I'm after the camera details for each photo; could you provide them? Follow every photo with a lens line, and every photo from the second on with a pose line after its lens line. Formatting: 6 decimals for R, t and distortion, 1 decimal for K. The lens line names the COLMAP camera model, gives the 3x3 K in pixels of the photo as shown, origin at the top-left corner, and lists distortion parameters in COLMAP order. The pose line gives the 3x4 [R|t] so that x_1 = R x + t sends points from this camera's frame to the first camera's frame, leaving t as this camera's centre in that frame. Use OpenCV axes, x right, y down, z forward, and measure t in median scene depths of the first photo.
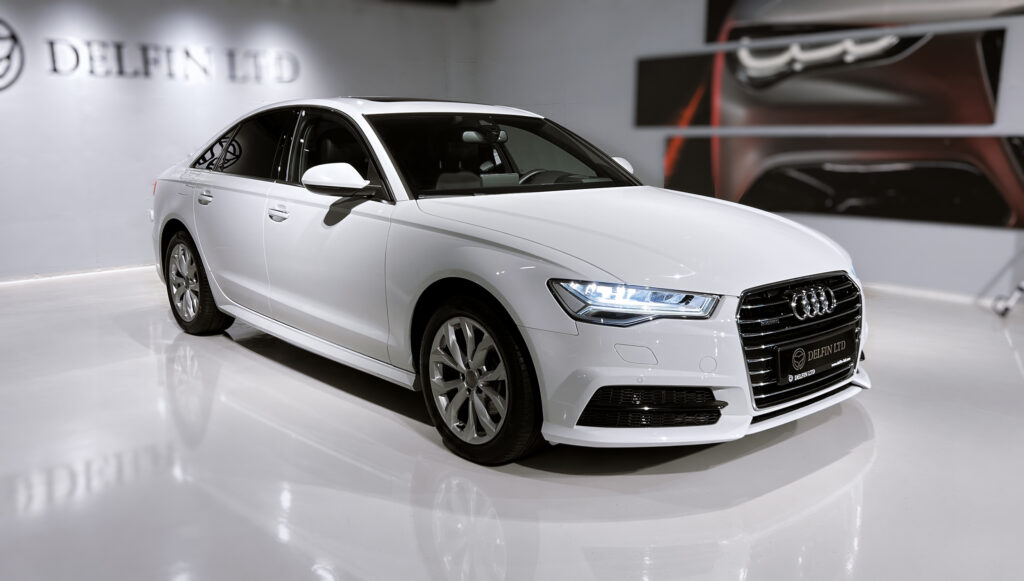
lens RADIAL K [[880.4, 0, 511.4], [0, 880.4, 292.0], [0, 0, 1]] dist [0.030575, -0.014360]
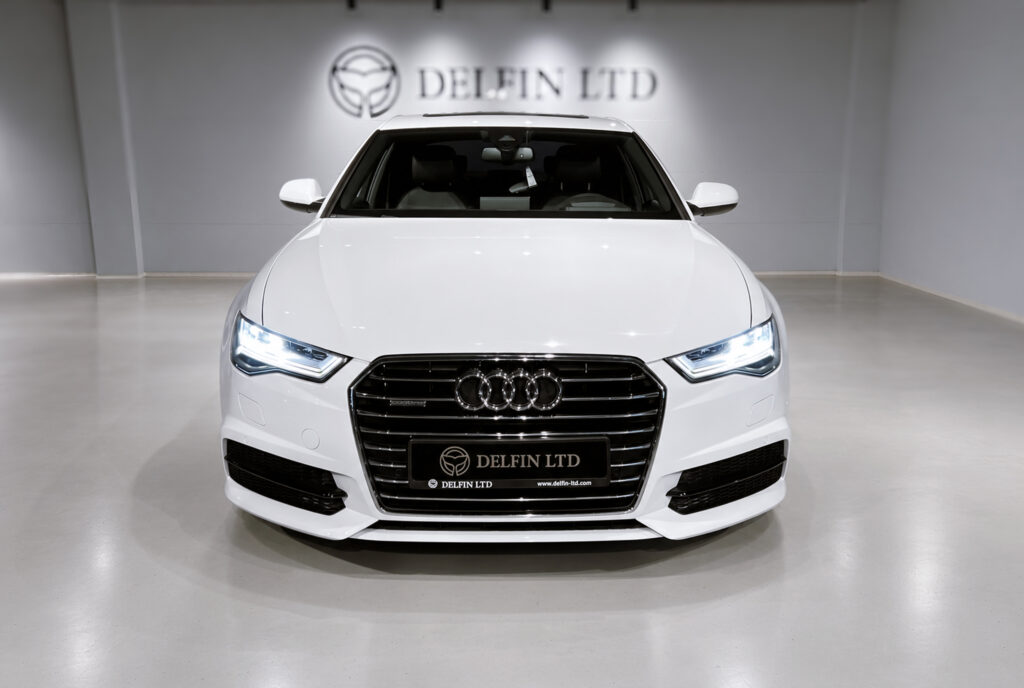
lens RADIAL K [[888.9, 0, 517.4], [0, 888.9, 346.9], [0, 0, 1]] dist [-0.017047, -0.005624]
pose [[0.773201, 0.140994, -0.618288, 0.332245], [-0.117873, 0.989934, 0.078338, -0.033471], [0.623110, 0.012309, 0.782038, 0.188116]]
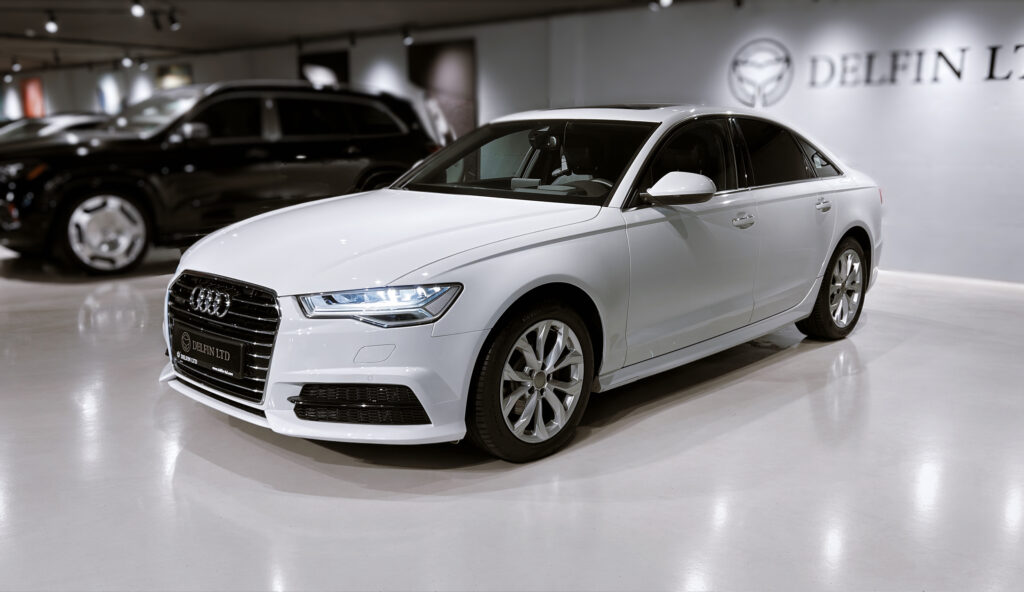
lens RADIAL K [[880.4, 0, 519.3], [0, 880.4, 262.0], [0, 0, 1]] dist [0.030575, -0.014360]
pose [[0.119557, 0.143836, -0.982353, 0.596297], [-0.180648, 0.976085, 0.120933, -0.095492], [0.976254, 0.163002, 0.142681, 0.507924]]
